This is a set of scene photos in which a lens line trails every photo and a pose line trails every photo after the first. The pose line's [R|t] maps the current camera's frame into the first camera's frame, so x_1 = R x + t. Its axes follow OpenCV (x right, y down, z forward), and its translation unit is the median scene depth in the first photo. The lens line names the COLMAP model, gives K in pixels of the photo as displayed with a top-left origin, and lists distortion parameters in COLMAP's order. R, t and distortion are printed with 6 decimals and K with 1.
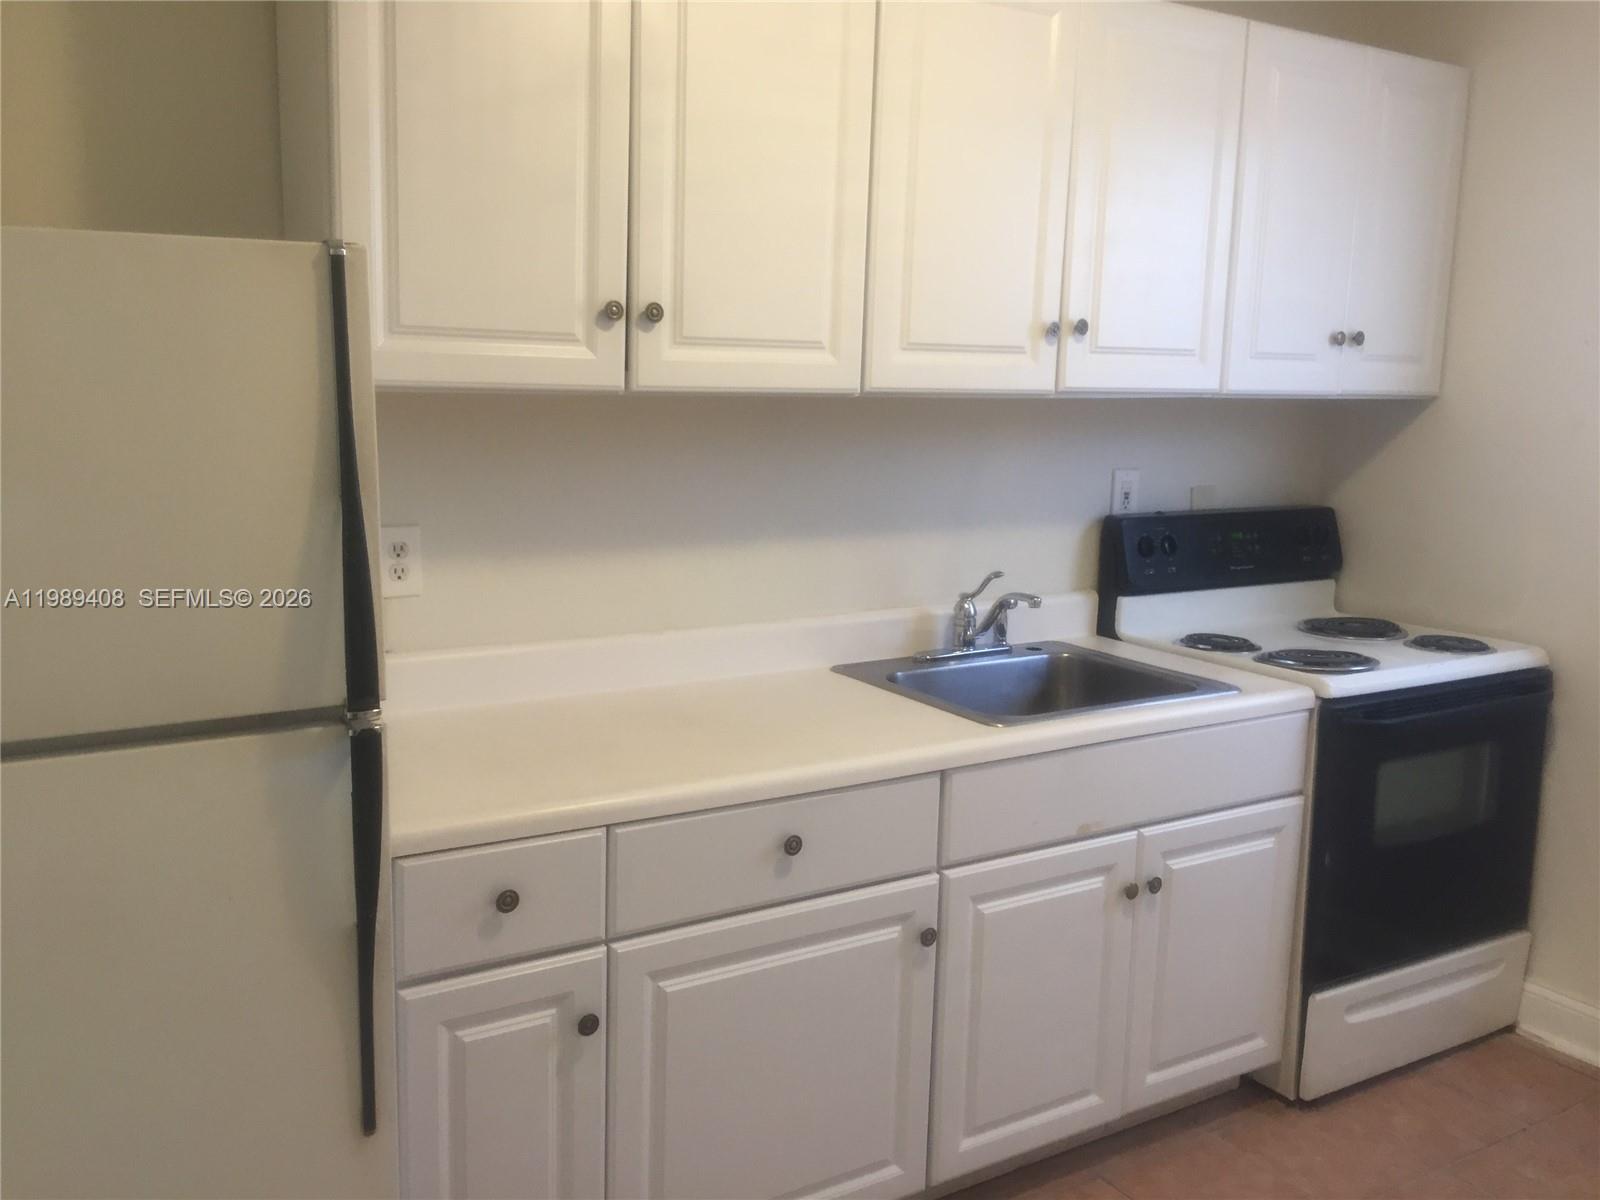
lens RADIAL K [[1331.2, 0, 797.0], [0, 1331.2, 582.3], [0, 0, 1]] dist [0.006060, -0.004449]
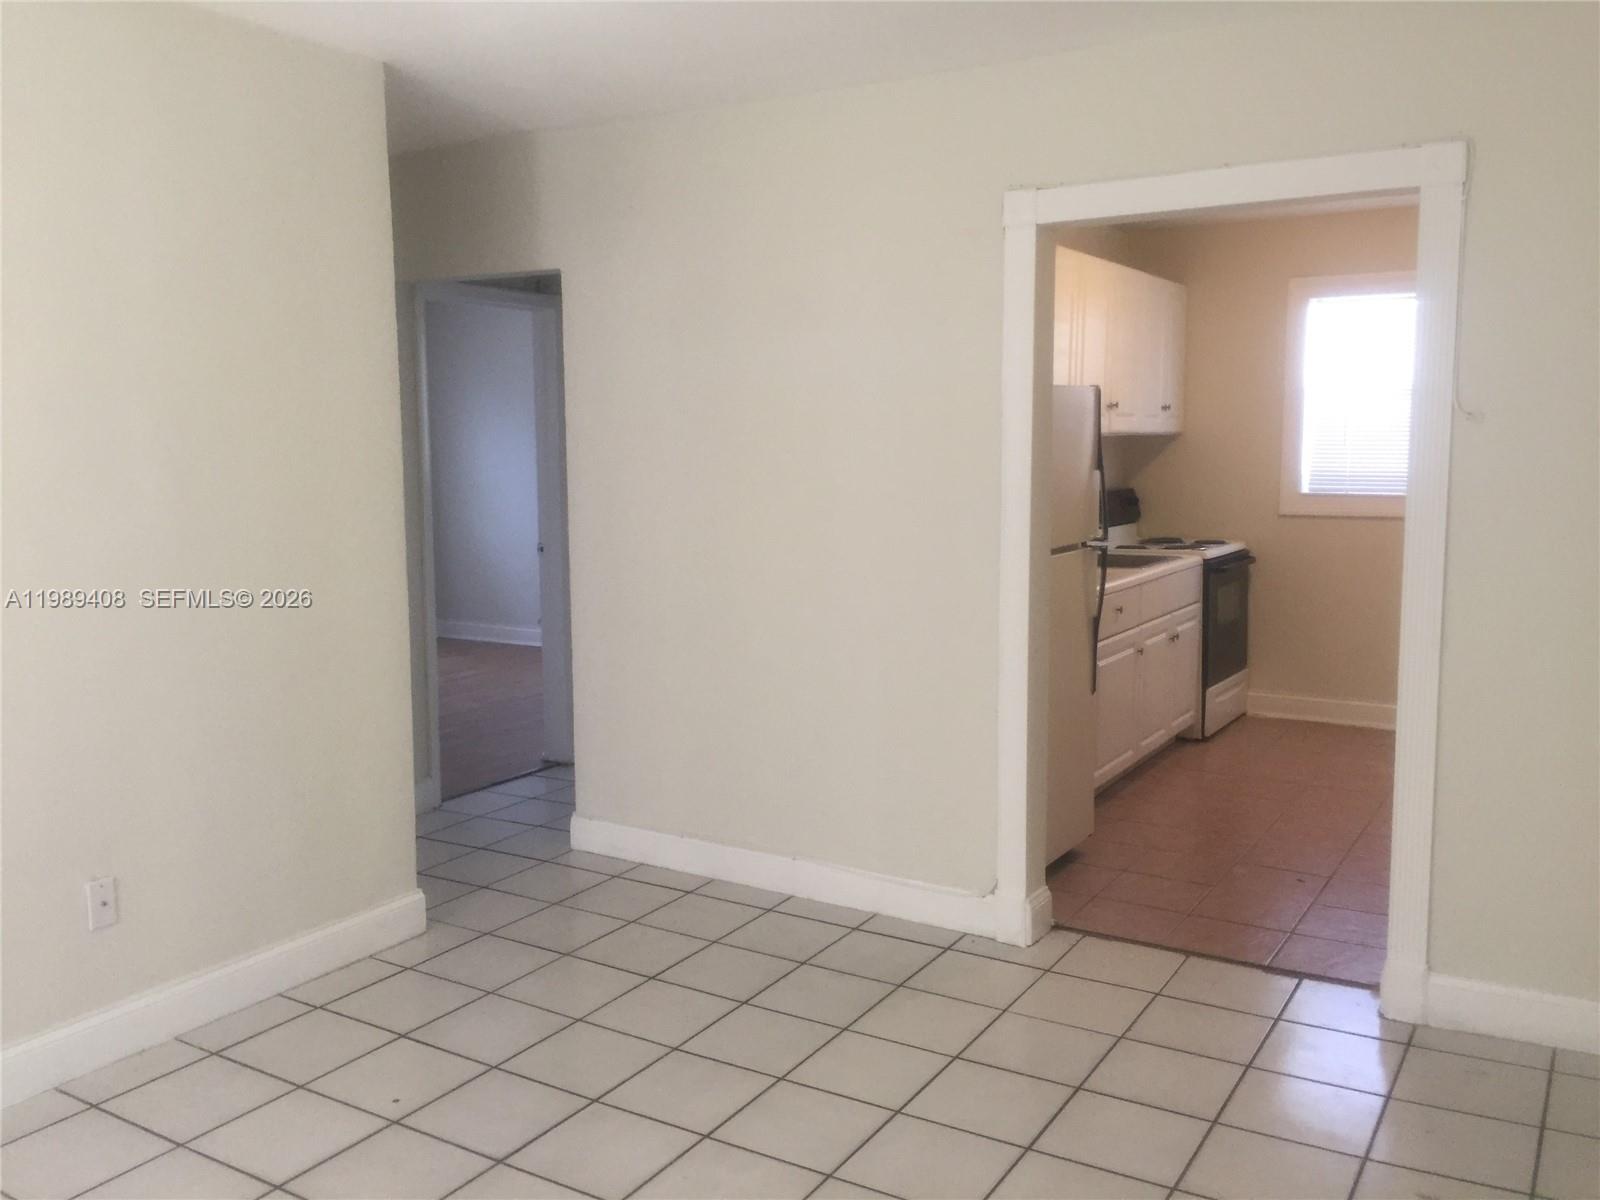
lens RADIAL K [[1350.8, 0, 800.0], [0, 1350.8, 600.0], [0, 0, 1]] dist [0.032482, -0.002103]
pose [[0.881563, -0.078566, 0.465482, -1.284393], [0.093074, 0.995625, -0.008224, 0.104766], [-0.462799, 0.050574, 0.885019, -0.744306]]
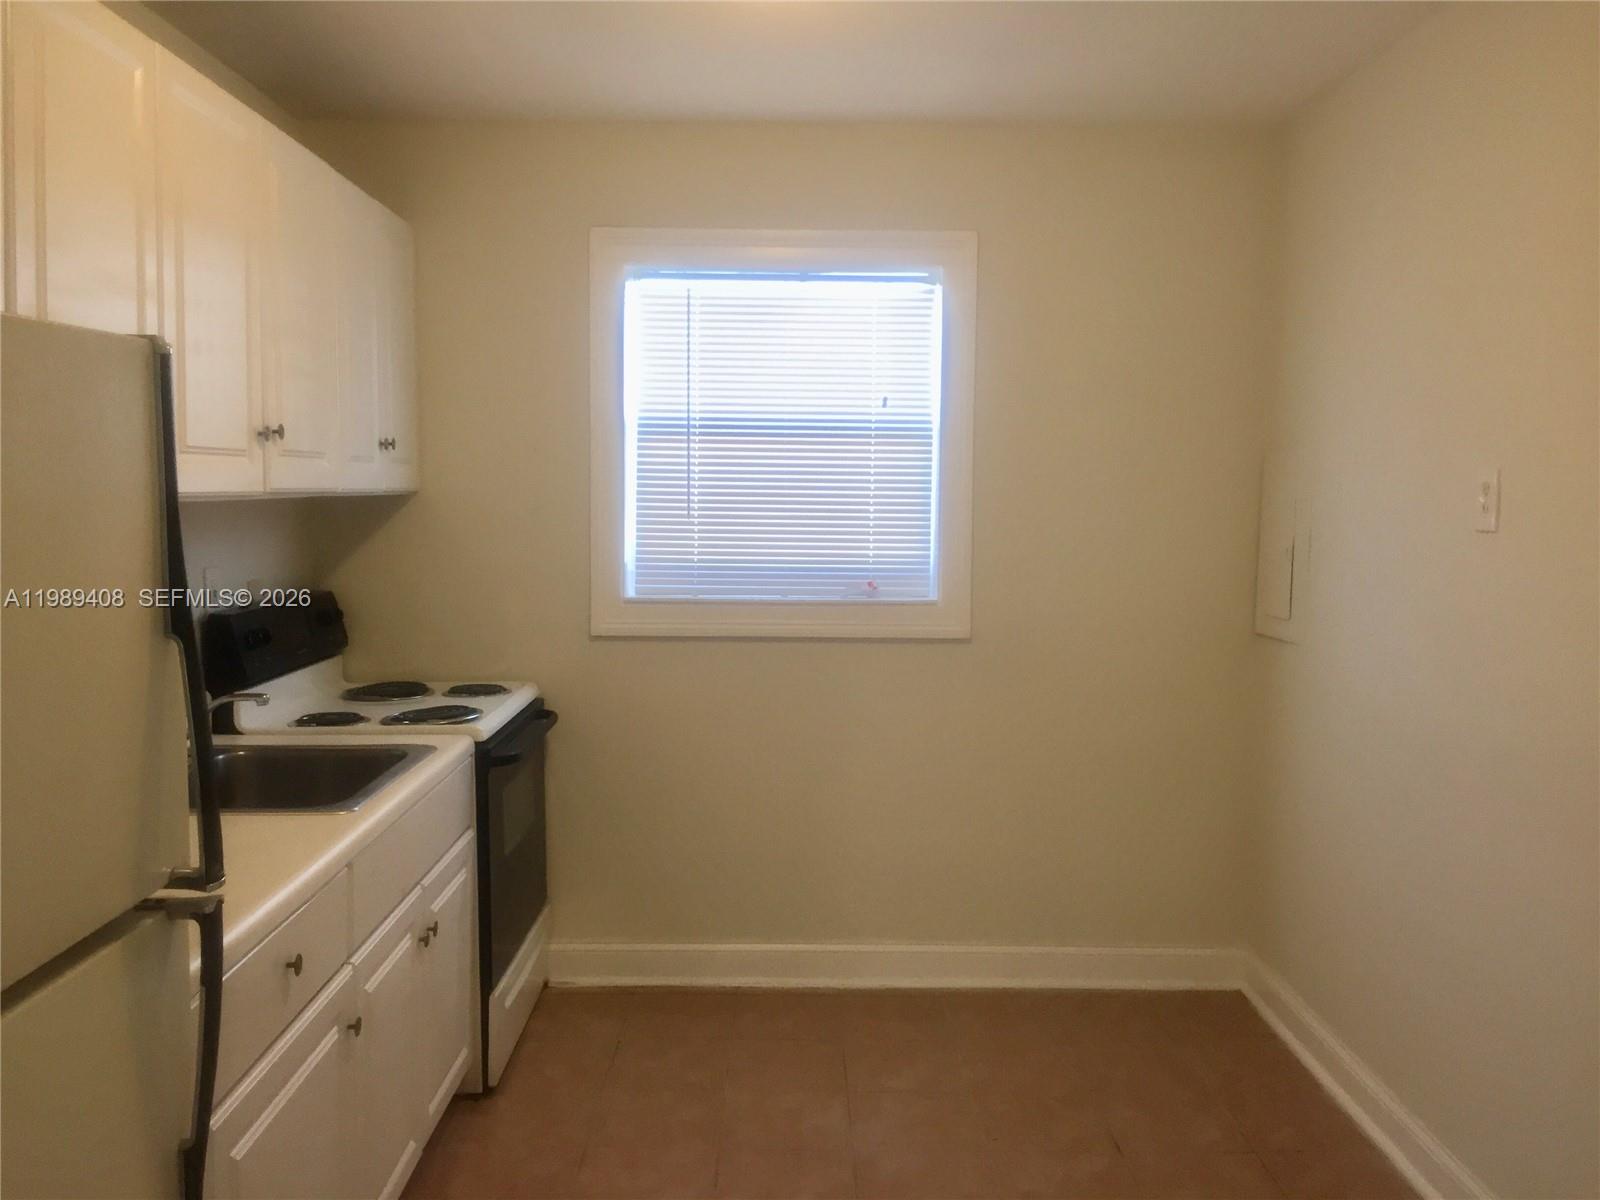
lens RADIAL K [[1350.8, 0, 800.0], [0, 1350.8, 600.0], [0, 0, 1]] dist [0.032482, -0.002103]
pose [[0.492245, -0.082597, 0.866529, -0.481180], [0.127028, 0.991647, 0.022362, -0.030132], [-0.861138, 0.099066, 0.498625, 0.121491]]
